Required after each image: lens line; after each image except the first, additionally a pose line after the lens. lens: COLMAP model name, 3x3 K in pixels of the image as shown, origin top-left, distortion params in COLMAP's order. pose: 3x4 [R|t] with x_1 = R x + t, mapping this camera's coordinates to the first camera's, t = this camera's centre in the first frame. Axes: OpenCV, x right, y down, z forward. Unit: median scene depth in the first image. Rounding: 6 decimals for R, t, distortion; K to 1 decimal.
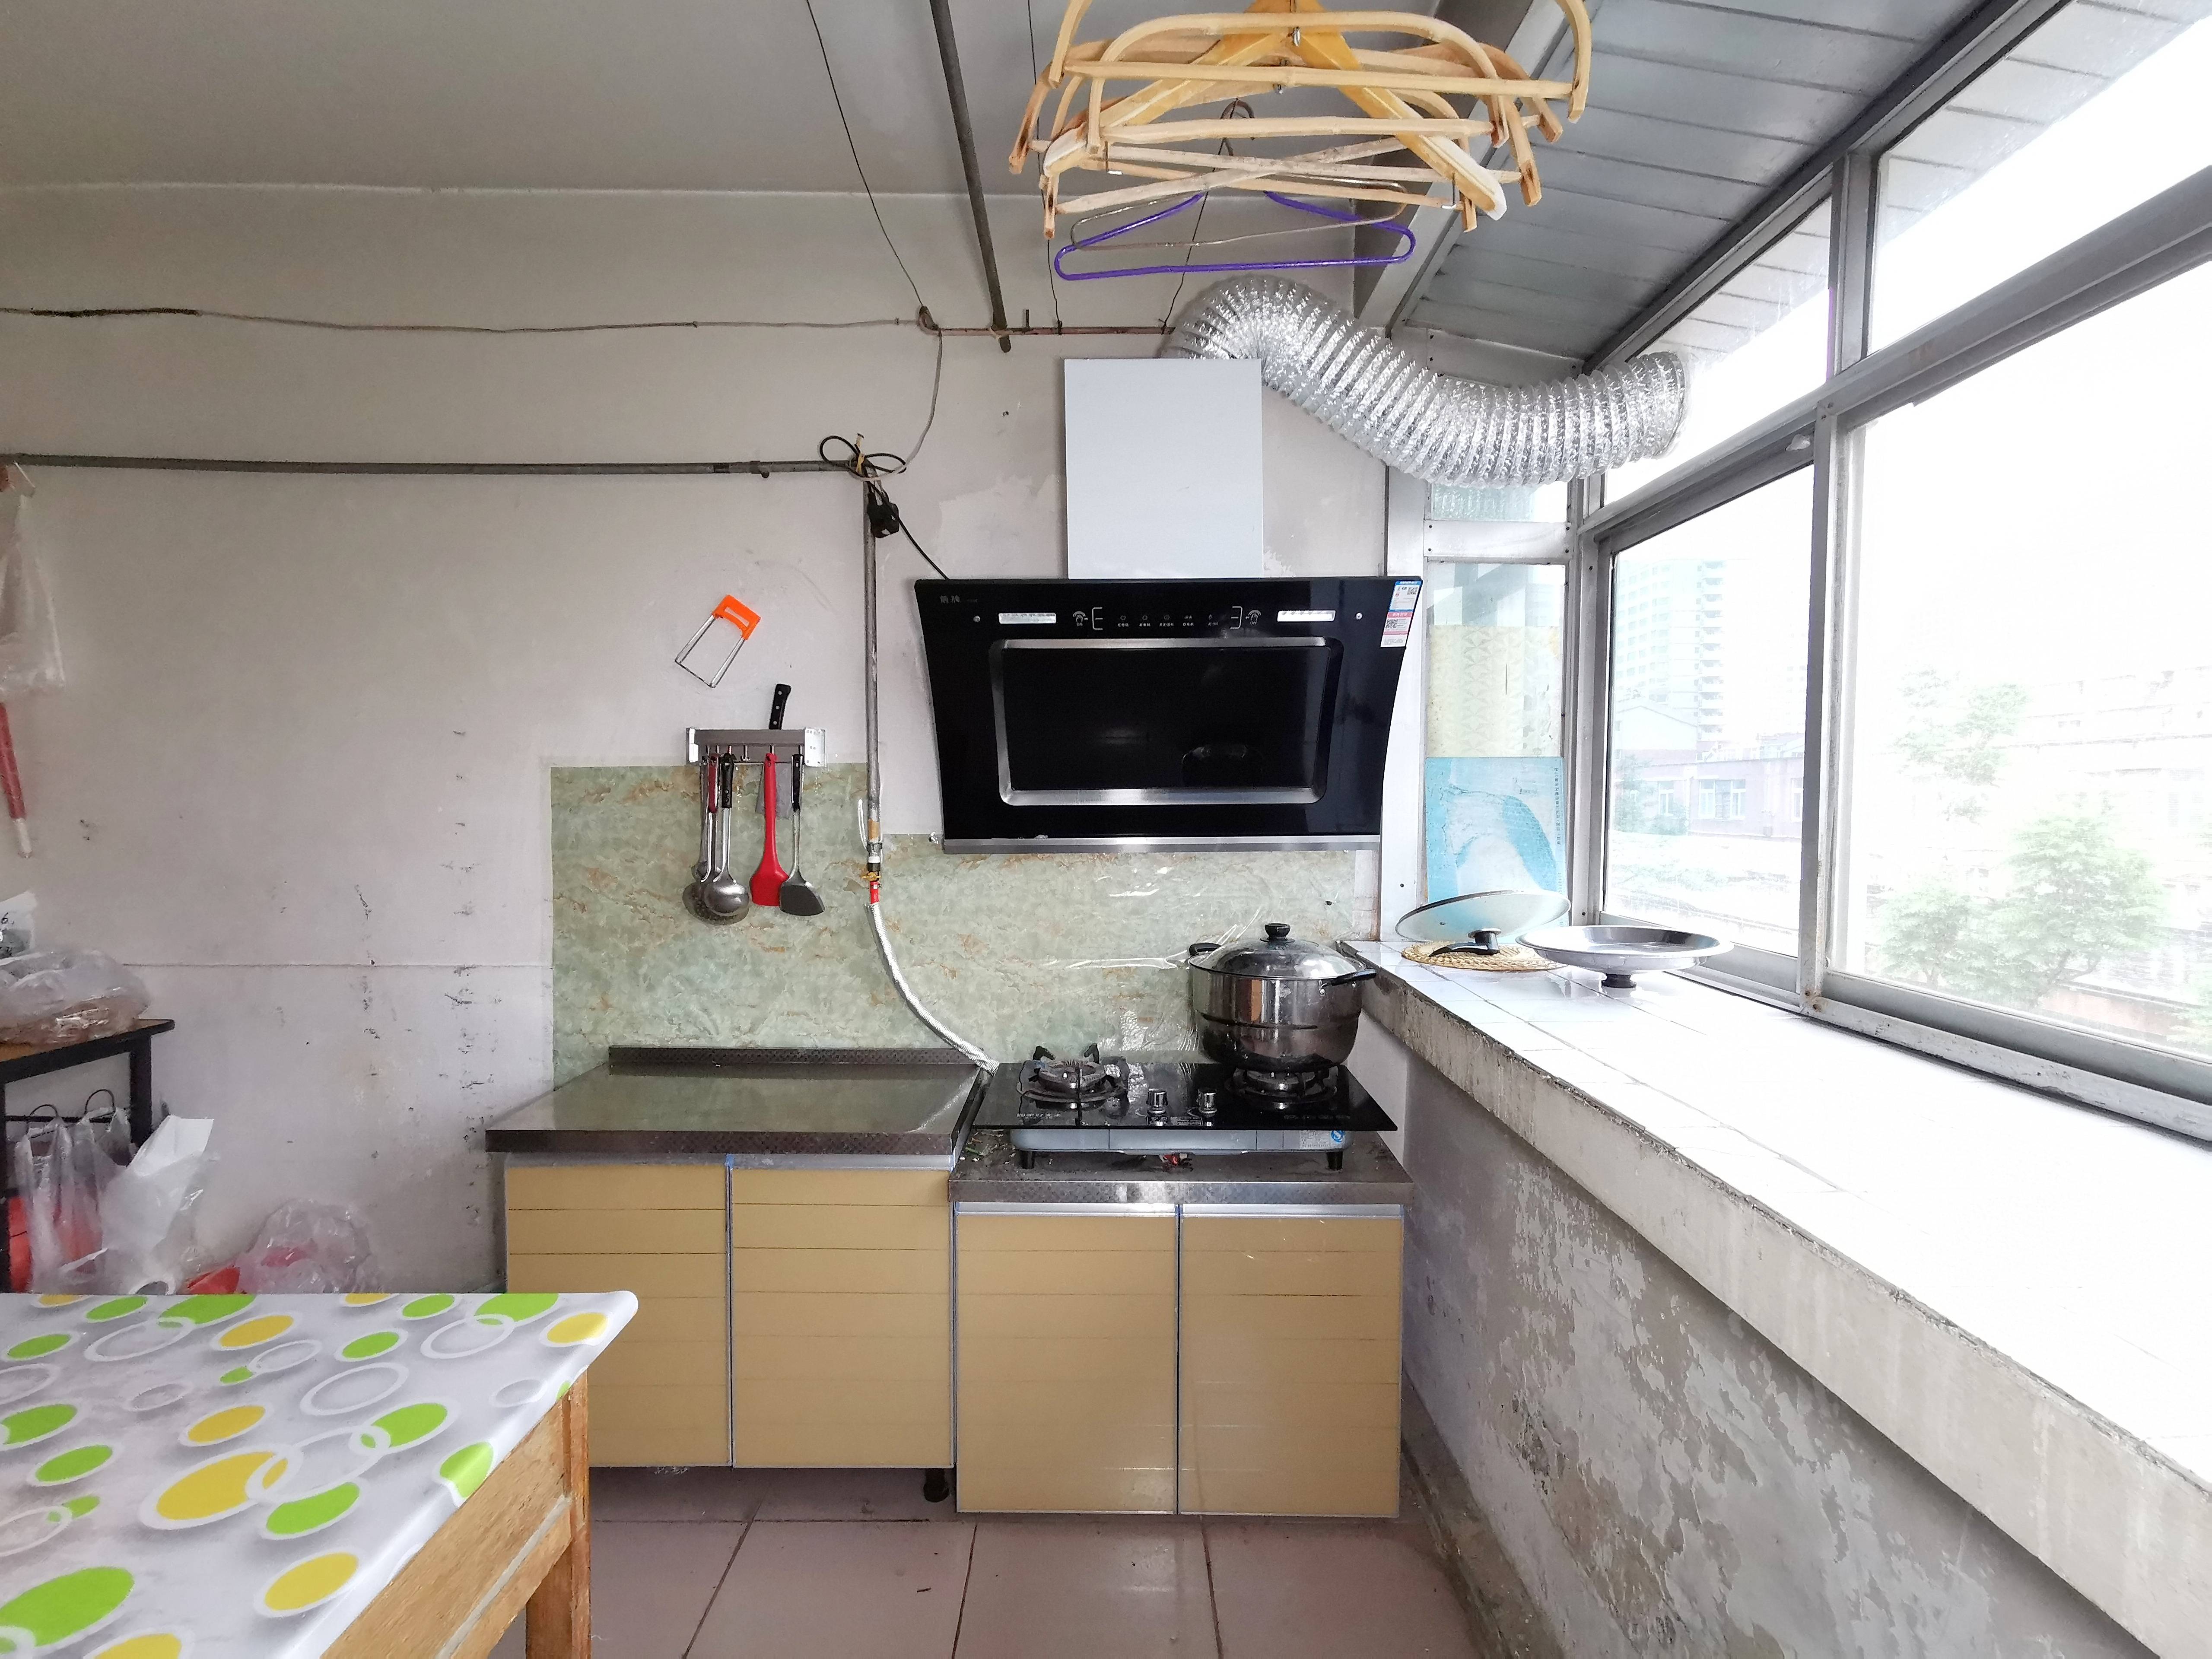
lens RADIAL K [[1015.9, 0, 1109.5], [0, 1015.9, 816.4], [0, 0, 1]] dist [0.002053, -0.000062]
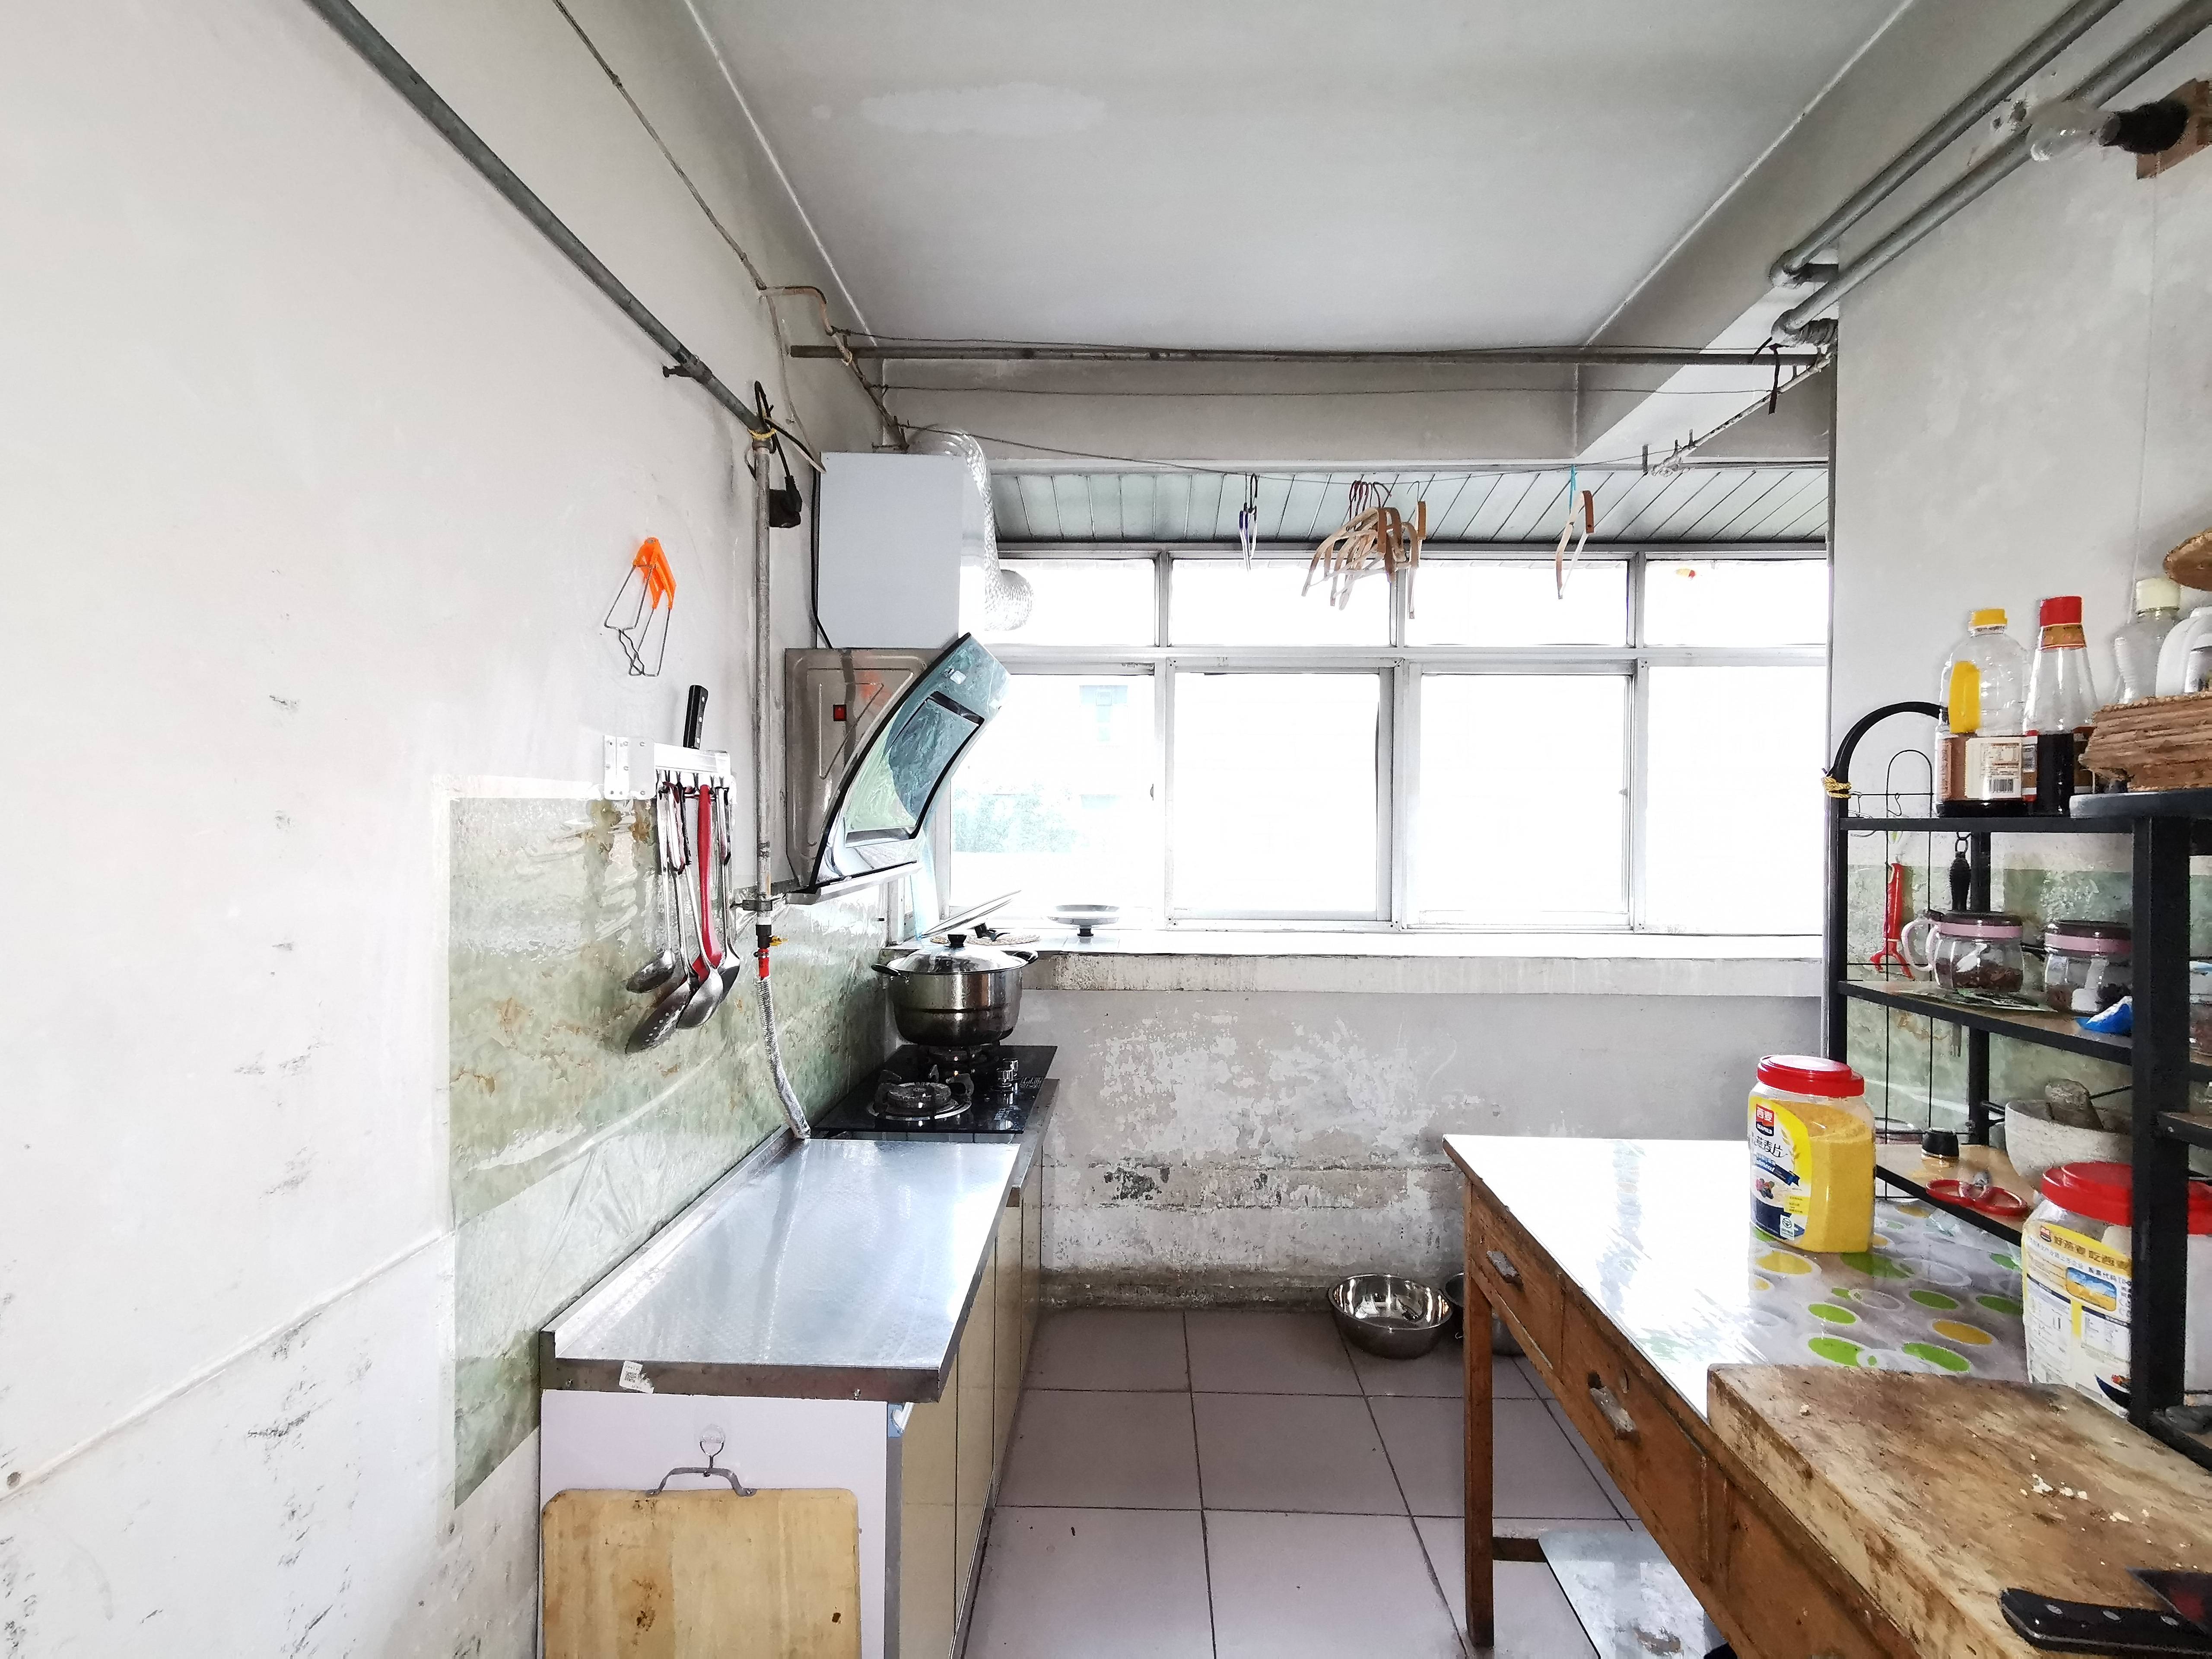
lens RADIAL K [[1015.9, 0, 1110.9], [0, 1015.9, 822.3], [0, 0, 1]] dist [0.002053, -0.000062]
pose [[0.029555, -0.008690, 0.999525, -0.996076], [0.013973, 0.999868, 0.008280, -0.036001], [-0.999465, 0.013722, 0.029672, 0.686699]]
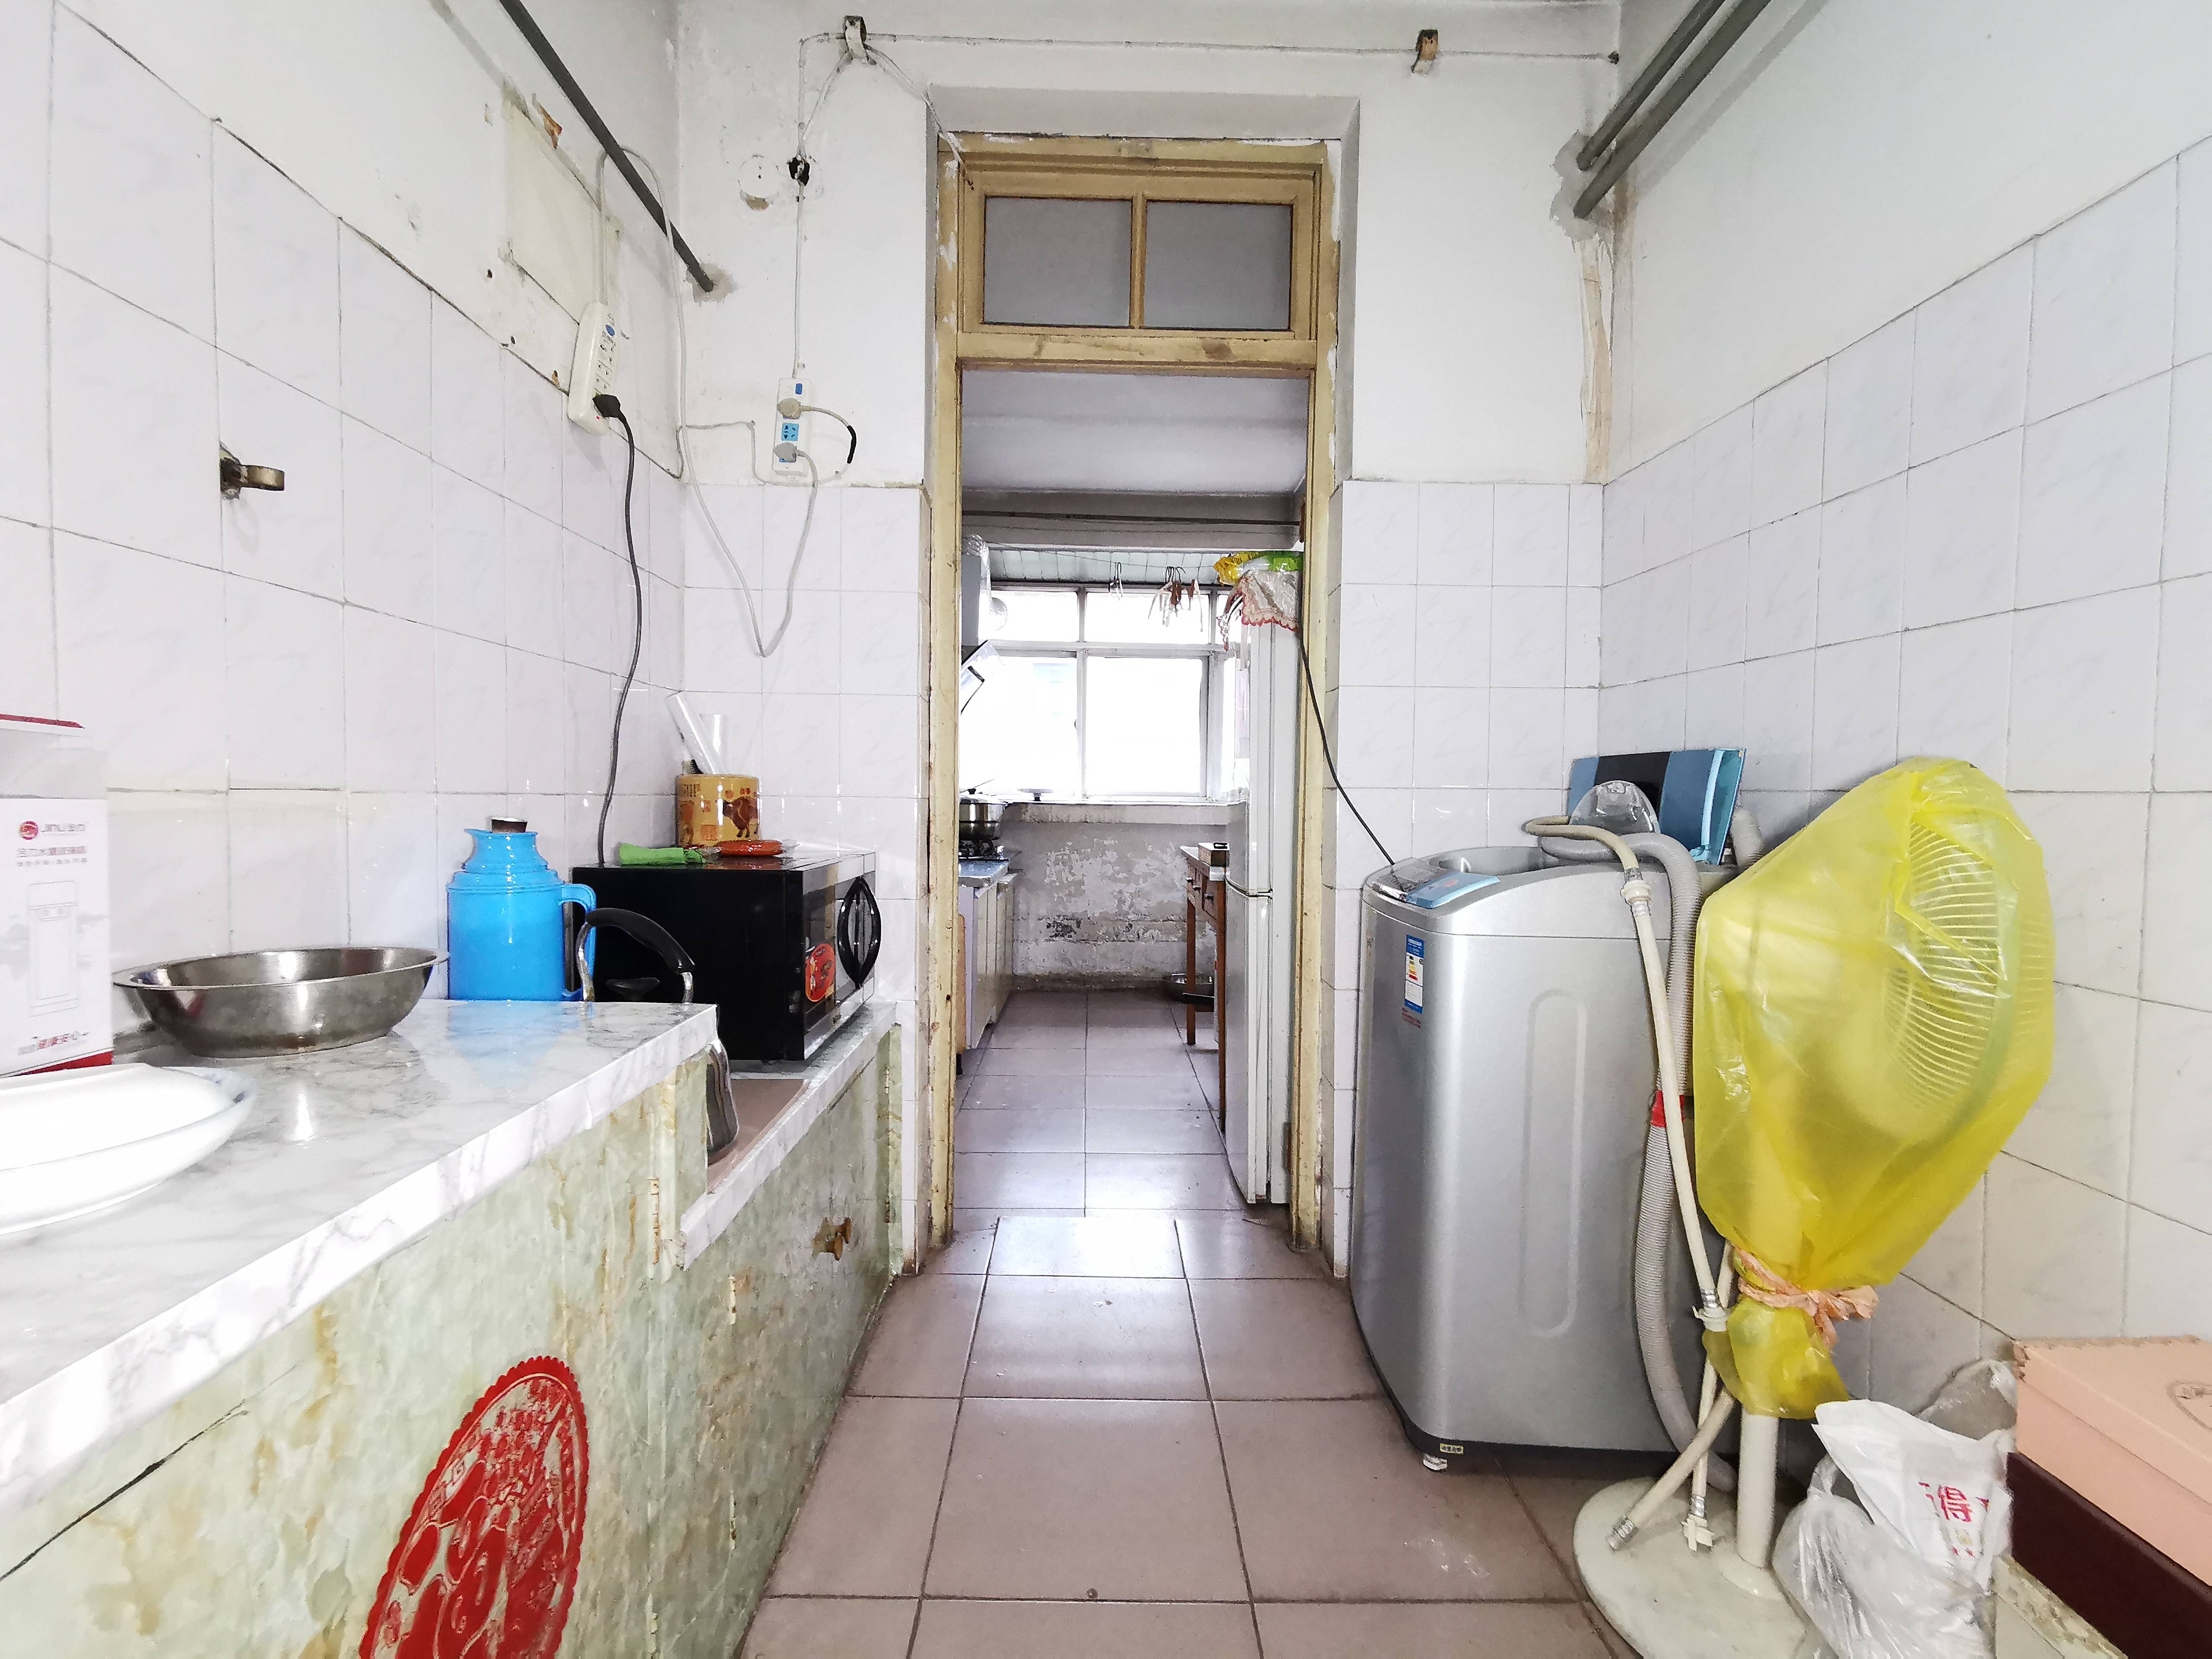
lens RADIAL K [[1015.9, 0, 1104.3], [0, 1015.9, 849.8], [0, 0, 1]] dist [0.002053, -0.000062]
pose [[-0.011295, -0.047983, 0.998784, -2.124941], [0.006130, 0.998826, 0.048055, 0.127469], [-0.999917, 0.006666, -0.010988, 0.626653]]
